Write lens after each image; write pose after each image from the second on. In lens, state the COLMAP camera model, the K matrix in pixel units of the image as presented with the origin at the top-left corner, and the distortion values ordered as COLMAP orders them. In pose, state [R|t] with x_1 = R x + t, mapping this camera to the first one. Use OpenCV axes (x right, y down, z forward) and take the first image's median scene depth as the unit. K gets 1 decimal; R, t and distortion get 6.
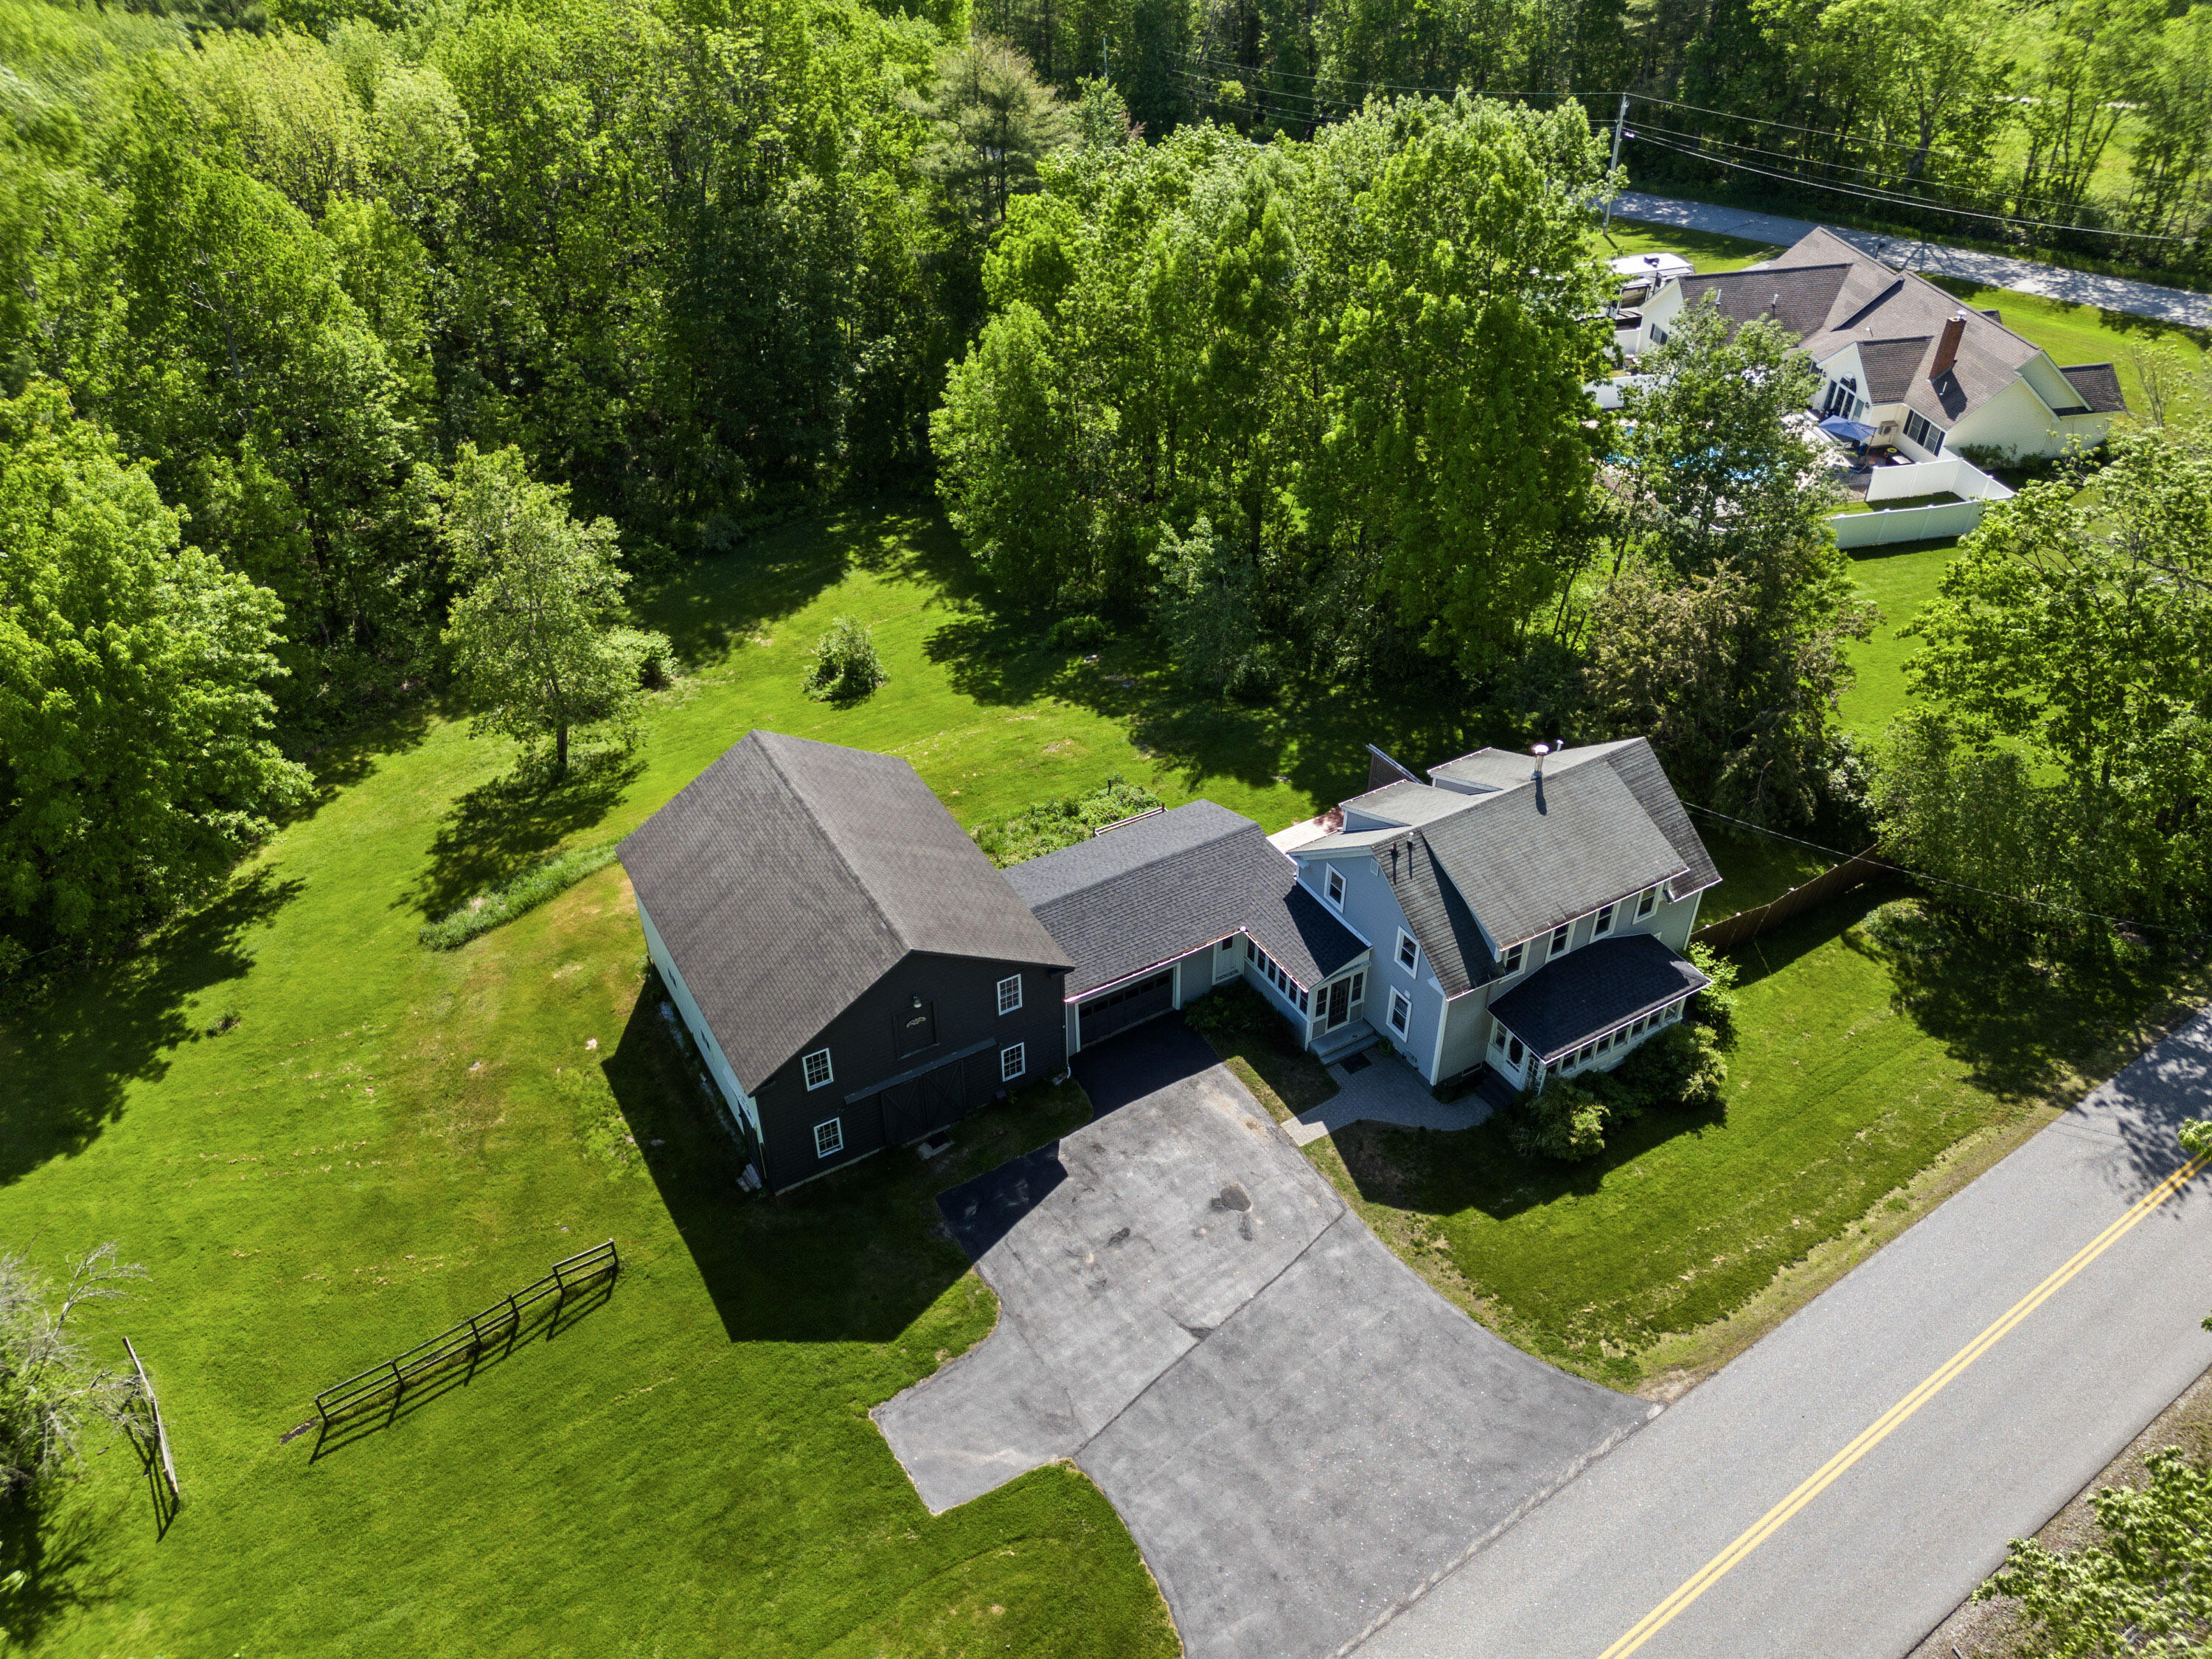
lens RADIAL K [[1637.8, 0, 1097.9], [0, 1637.8, 796.8], [0, 0, 1]] dist [0.072326, -0.079963]
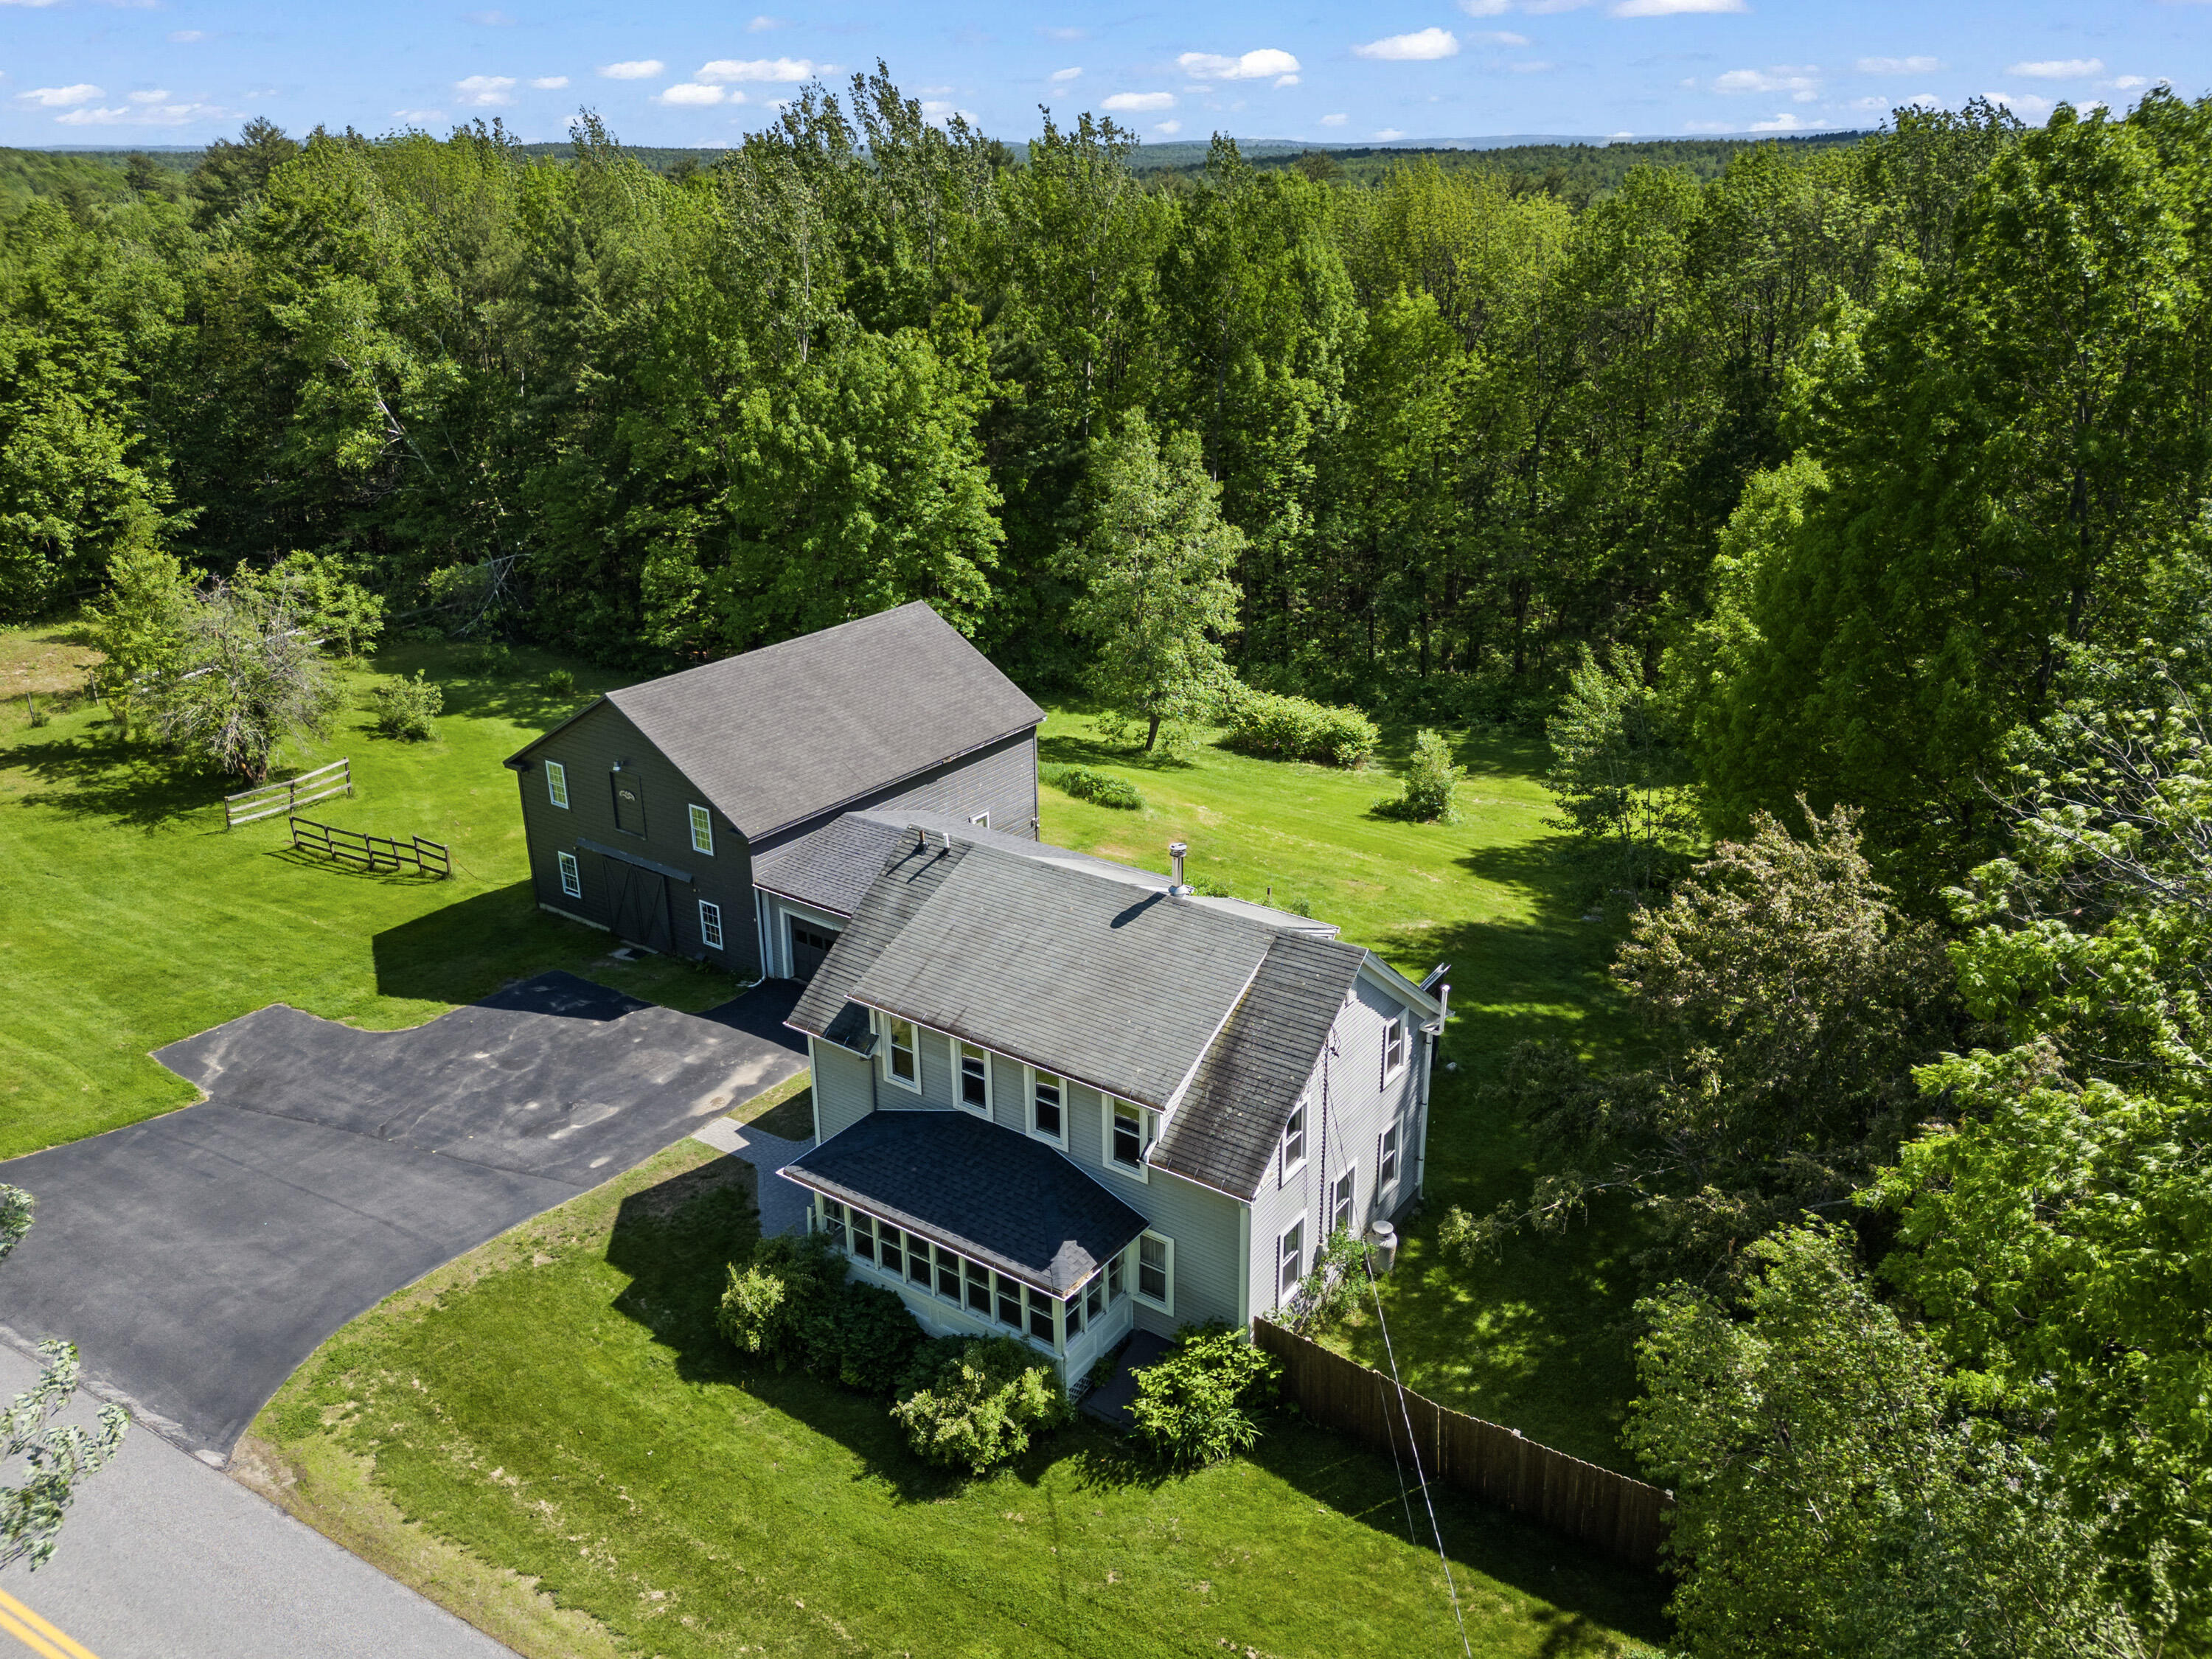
lens RADIAL K [[1637.8, 0, 1138.6], [0, 1637.8, 840.1], [0, 0, 1]] dist [0.072326, -0.079963]
pose [[0.432831, 0.350328, -0.830619, 0.709291], [-0.535517, 0.841125, 0.075704, -0.064210], [0.725175, 0.412044, 0.551671, 0.589876]]
